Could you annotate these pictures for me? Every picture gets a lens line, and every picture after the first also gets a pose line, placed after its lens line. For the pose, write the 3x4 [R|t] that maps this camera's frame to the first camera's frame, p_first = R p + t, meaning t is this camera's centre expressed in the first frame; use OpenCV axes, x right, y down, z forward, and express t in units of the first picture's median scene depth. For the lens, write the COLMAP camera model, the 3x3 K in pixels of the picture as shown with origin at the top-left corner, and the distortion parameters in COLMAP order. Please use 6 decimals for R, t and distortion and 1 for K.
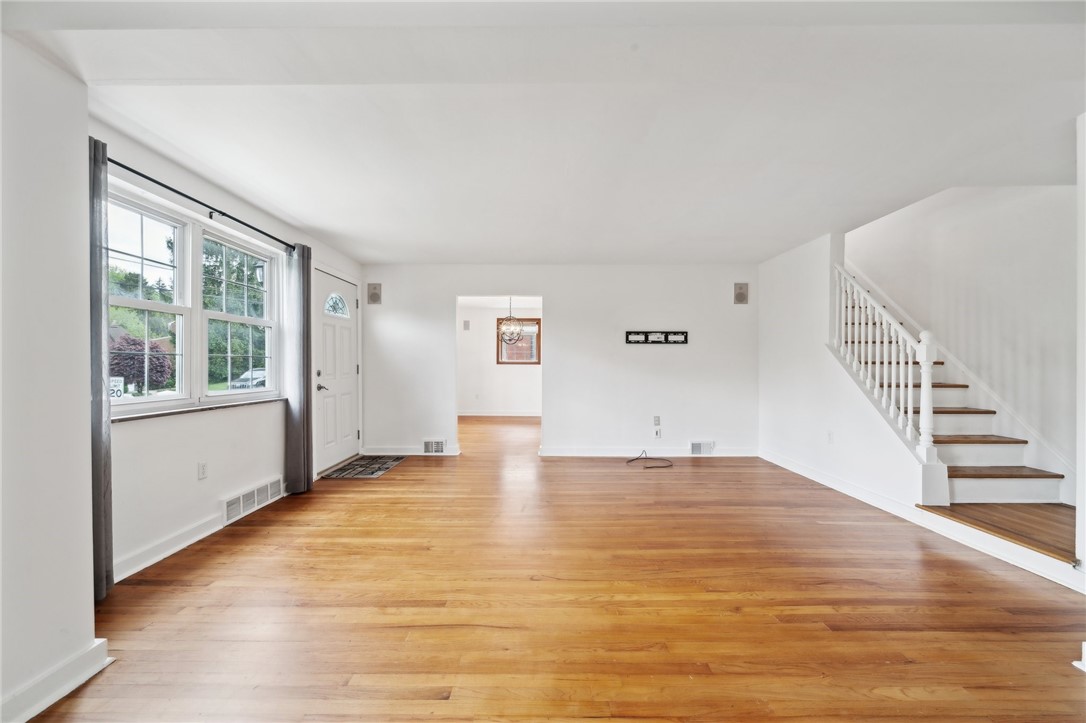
lens RADIAL K [[406.6, 0, 541.7], [0, 406.6, 363.0], [0, 0, 1]] dist [0.000611, -0.000371]
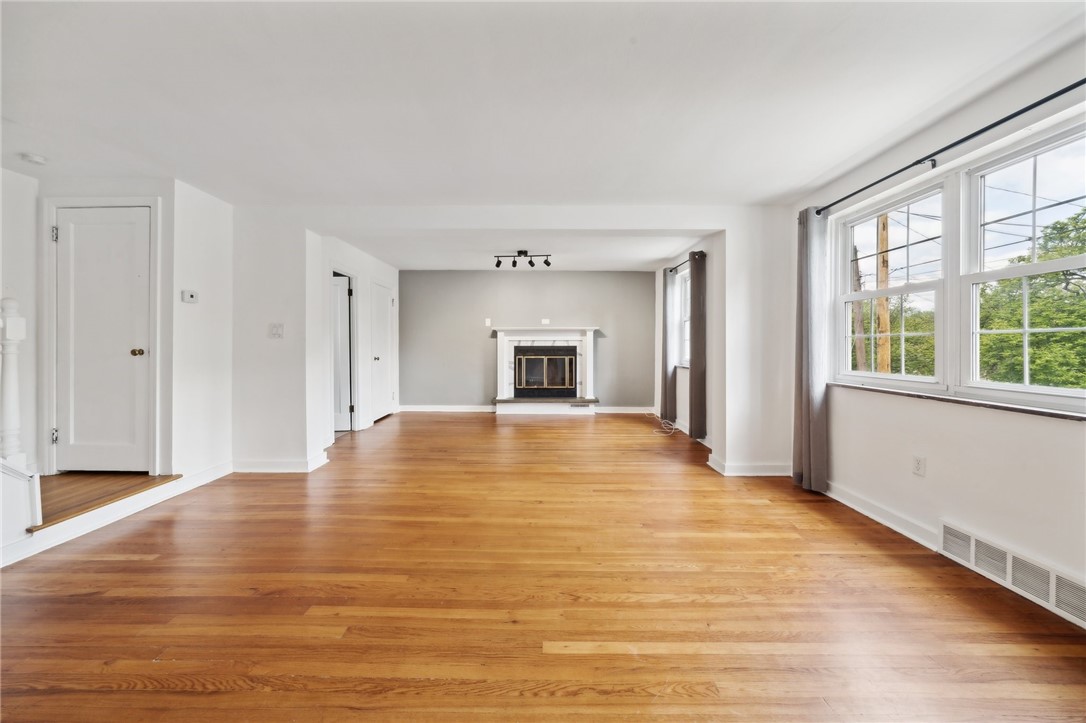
lens RADIAL K [[385.3, 0, 537.4], [0, 385.3, 346.1], [0, 0, 1]] dist [0.000176, -0.001428]
pose [[-0.999914, -0.000564, 0.013068, -0.020239], [-0.000643, 0.999982, -0.006029, 0.011419], [-0.013064, -0.006037, -0.999896, 1.622766]]
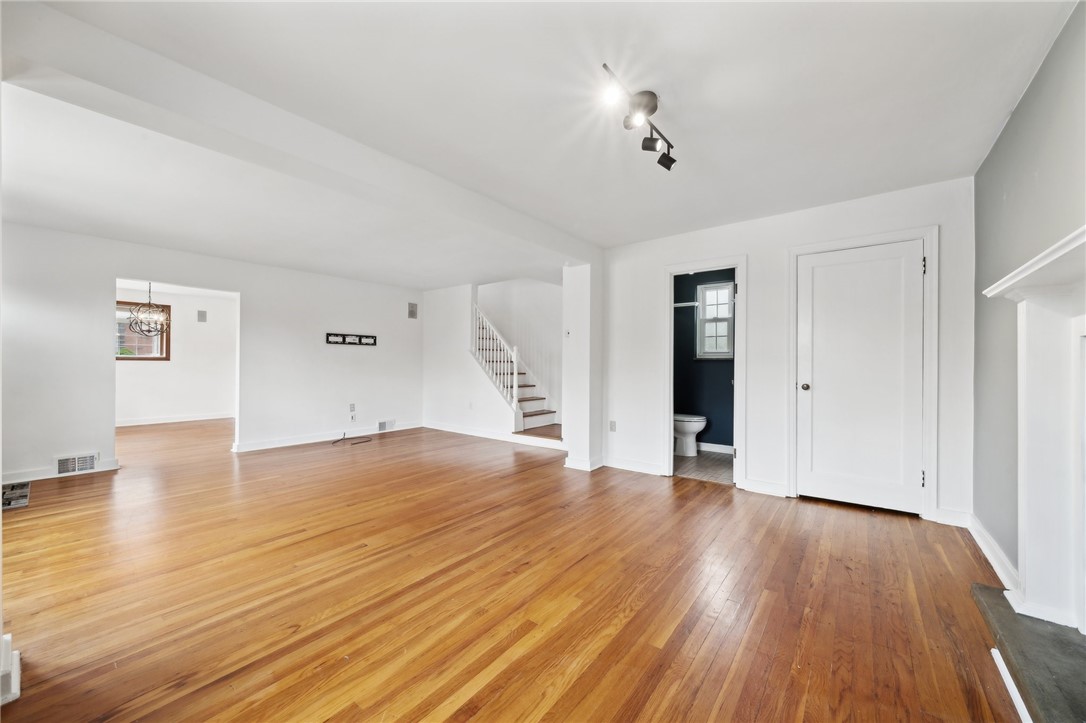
lens RADIAL K [[406.6, 0, 539.8], [0, 406.6, 364.1], [0, 0, 1]] dist [0.000611, -0.000371]
pose [[0.622499, 0.000655, 0.782621, -0.532952], [-0.008274, 0.999949, 0.005744, -0.000870], [-0.782577, -0.010051, 0.622473, -0.331140]]
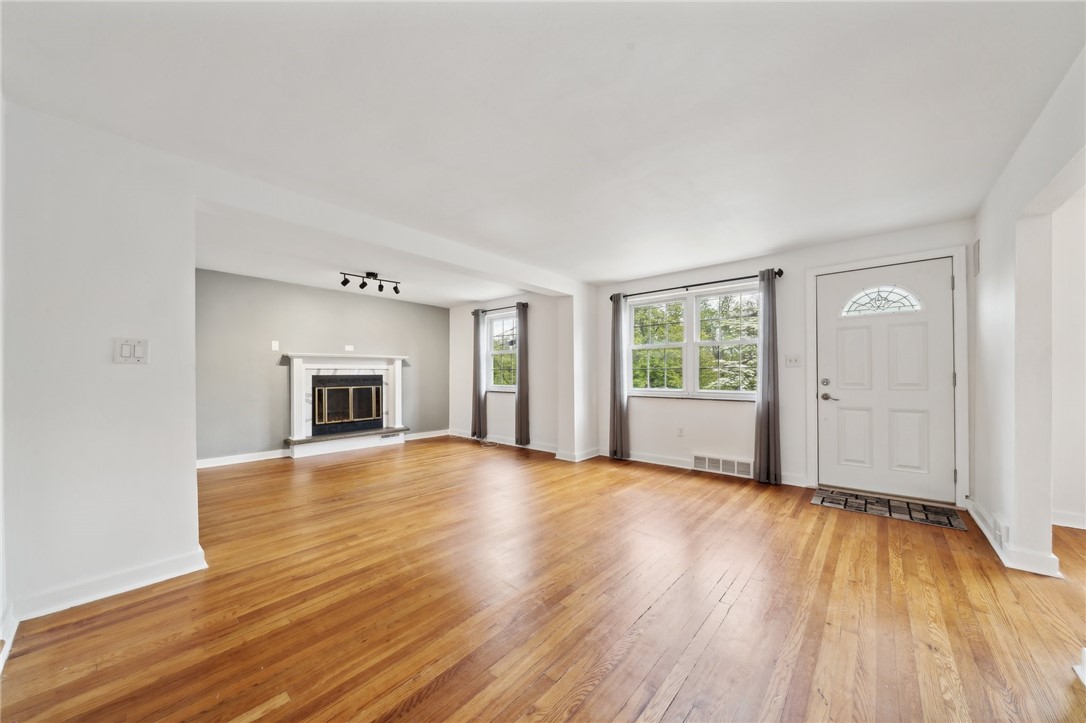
lens RADIAL K [[385.3, 0, 533.2], [0, 385.3, 372.9], [0, 0, 1]] dist [0.000176, -0.001428]
pose [[-0.669101, -0.001171, -0.743171, 0.790418], [0.006957, 0.999945, -0.007839, 0.008584], [0.743139, -0.010416, -0.669056, 1.470428]]
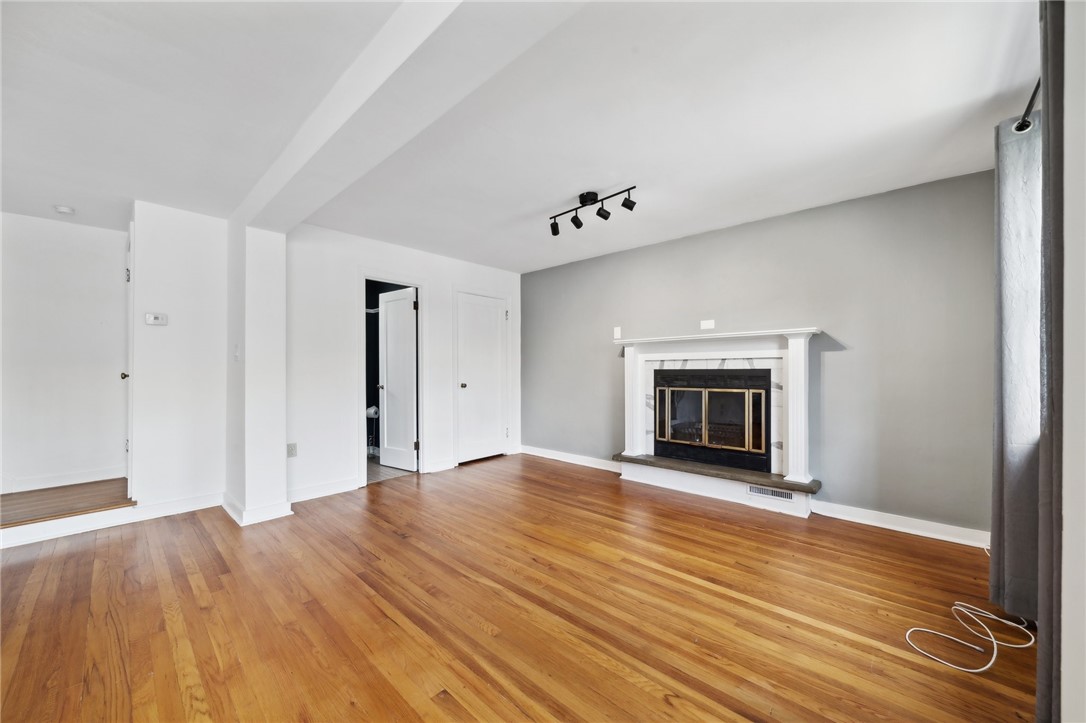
lens RADIAL K [[406.6, 0, 538.9], [0, 406.6, 367.5], [0, 0, 1]] dist [0.000611, -0.000371]
pose [[-0.730475, 0.004323, 0.682926, -0.507015], [-0.003543, 0.999943, -0.010119, 0.007169], [-0.682931, -0.009811, -0.730417, 0.726859]]
